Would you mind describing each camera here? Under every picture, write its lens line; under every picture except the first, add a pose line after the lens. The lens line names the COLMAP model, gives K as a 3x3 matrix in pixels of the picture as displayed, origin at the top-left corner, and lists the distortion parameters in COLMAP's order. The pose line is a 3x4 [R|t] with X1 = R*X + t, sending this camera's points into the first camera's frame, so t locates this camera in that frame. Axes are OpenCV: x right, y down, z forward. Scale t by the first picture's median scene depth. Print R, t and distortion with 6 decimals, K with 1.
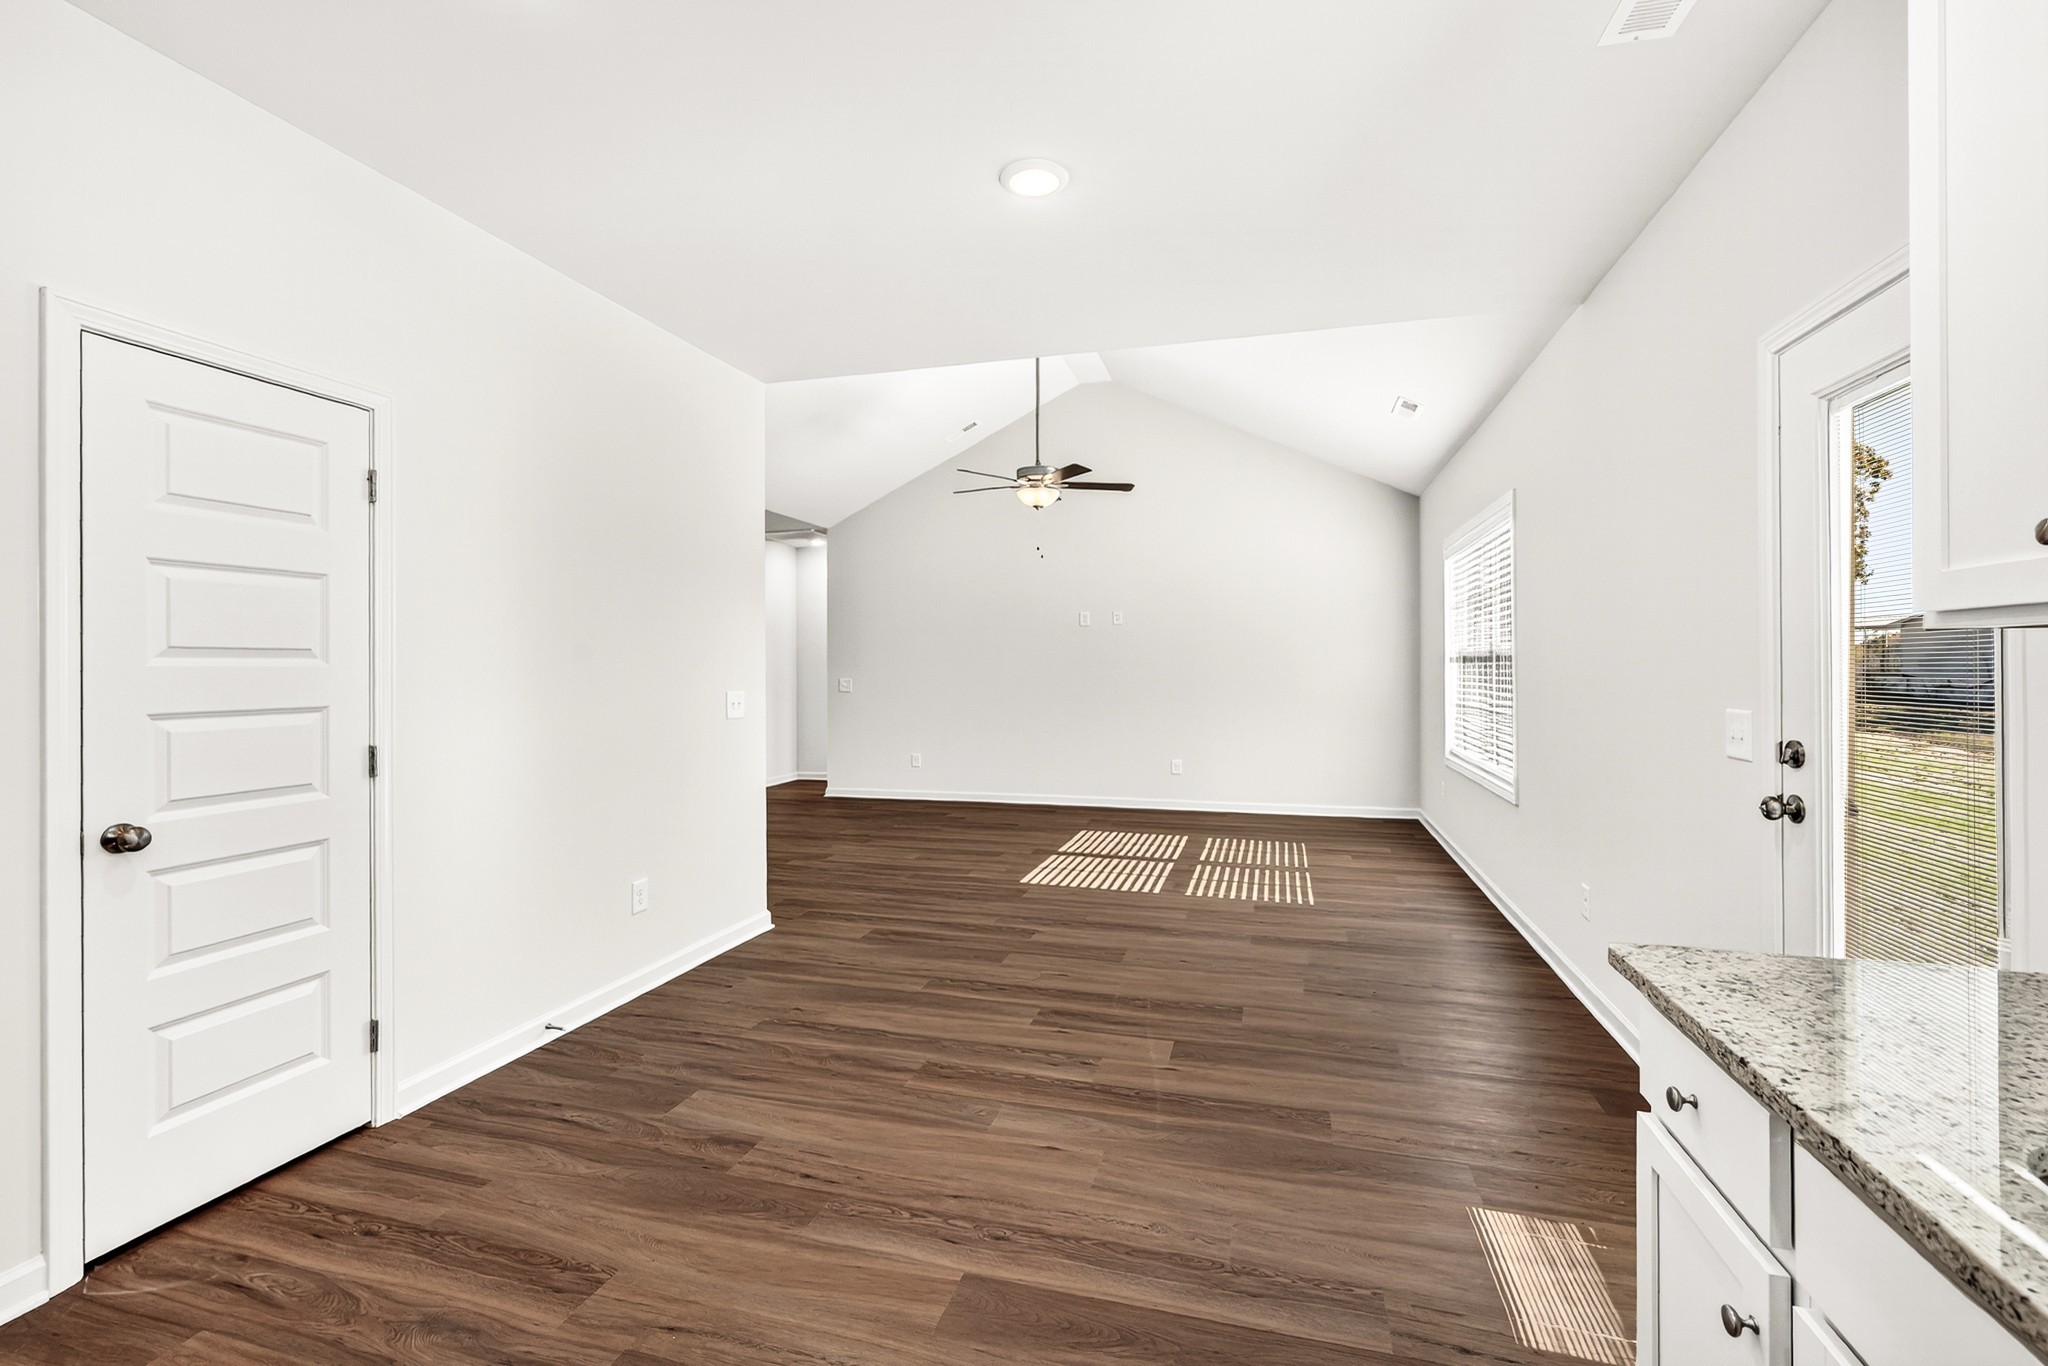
lens RADIAL K [[849.5, 0, 1055.8], [0, 849.5, 667.8], [0, 0, 1]] dist [0.002455, -0.000371]
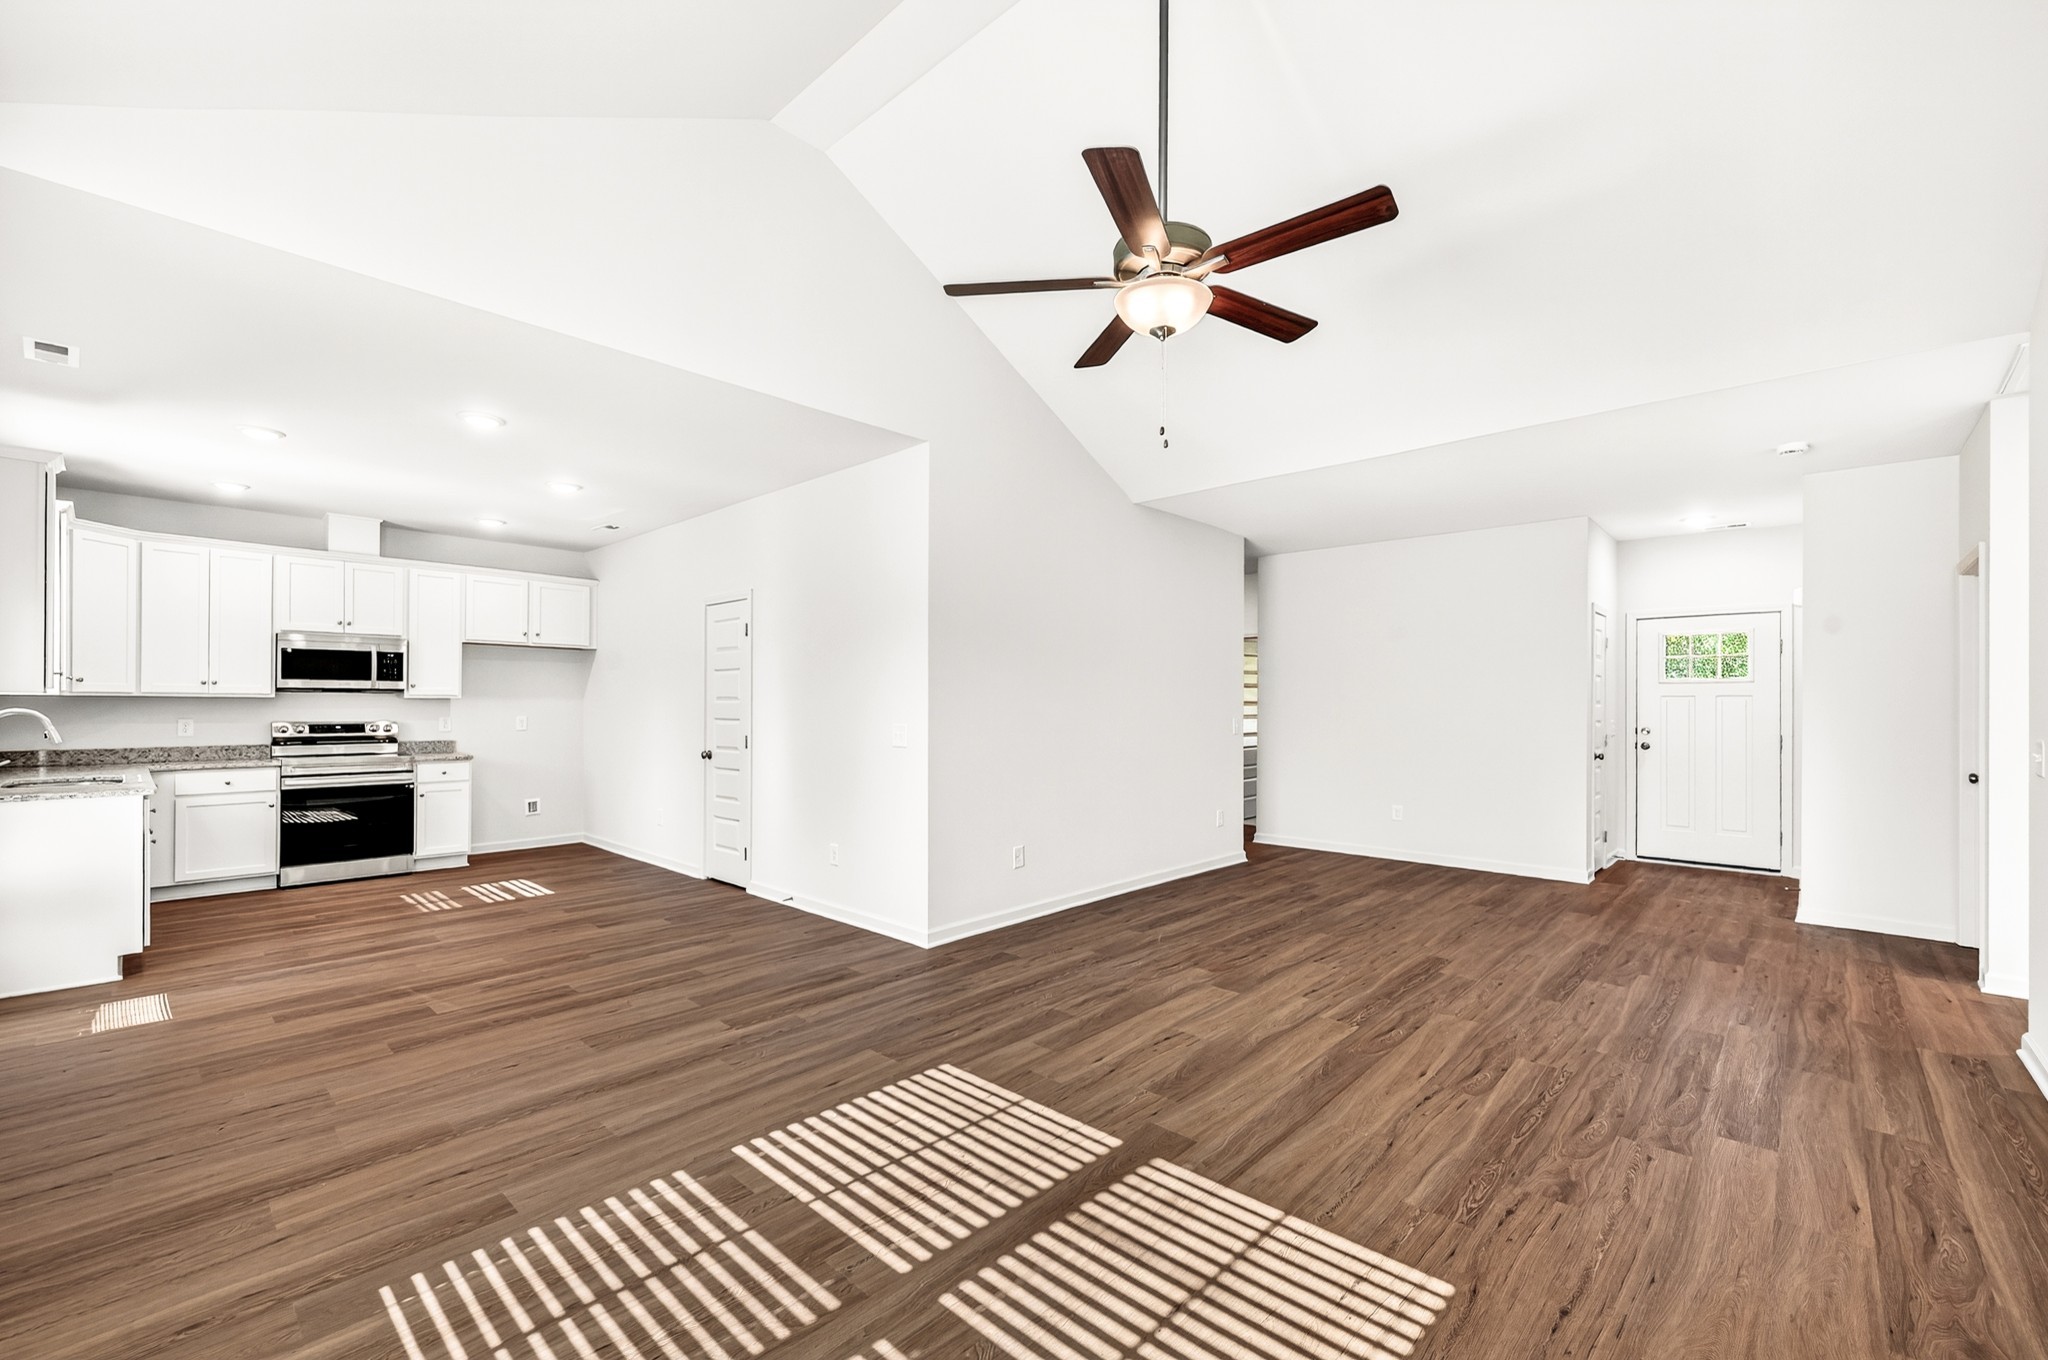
lens RADIAL K [[863.1, 0, 1007.6], [0, 863.1, 701.9], [0, 0, 1]] dist [-0.000140, 0.000610]
pose [[-0.490265, -0.004182, -0.871564, 0.764823], [-0.001529, 0.999991, -0.003938, -0.005948], [0.871572, -0.000598, -0.490267, 2.164366]]
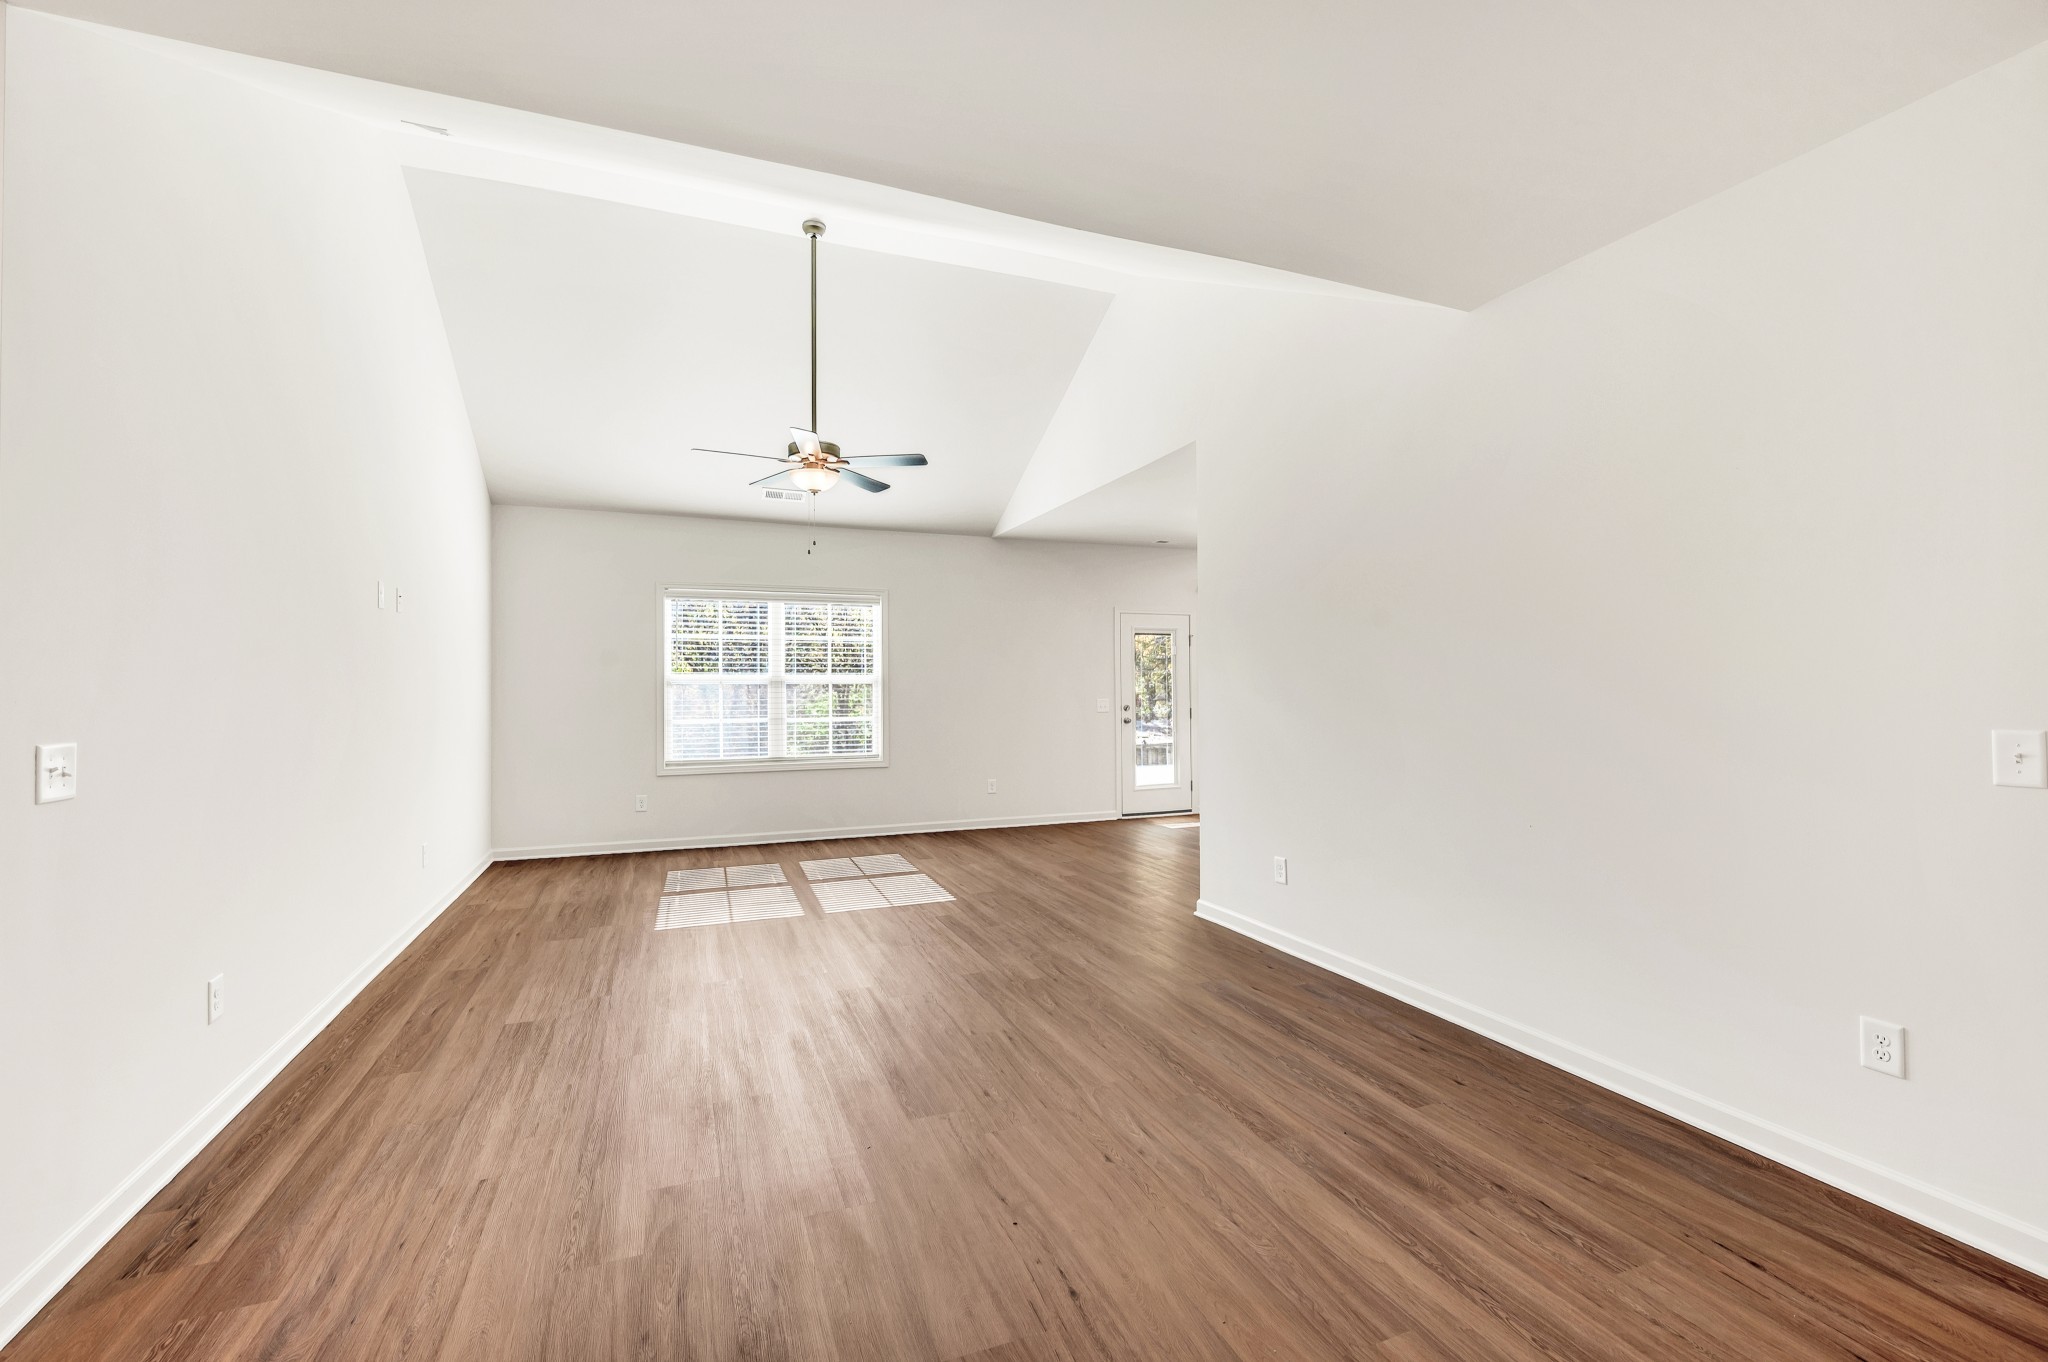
lens RADIAL K [[863.1, 0, 1060.5], [0, 863.1, 682.9], [0, 0, 1]] dist [-0.000140, 0.000610]
pose [[-0.614339, 0.007843, 0.789003, -1.565138], [0.002539, 0.999965, -0.007963, -0.010876], [-0.789038, -0.002889, -0.614338, 2.509932]]
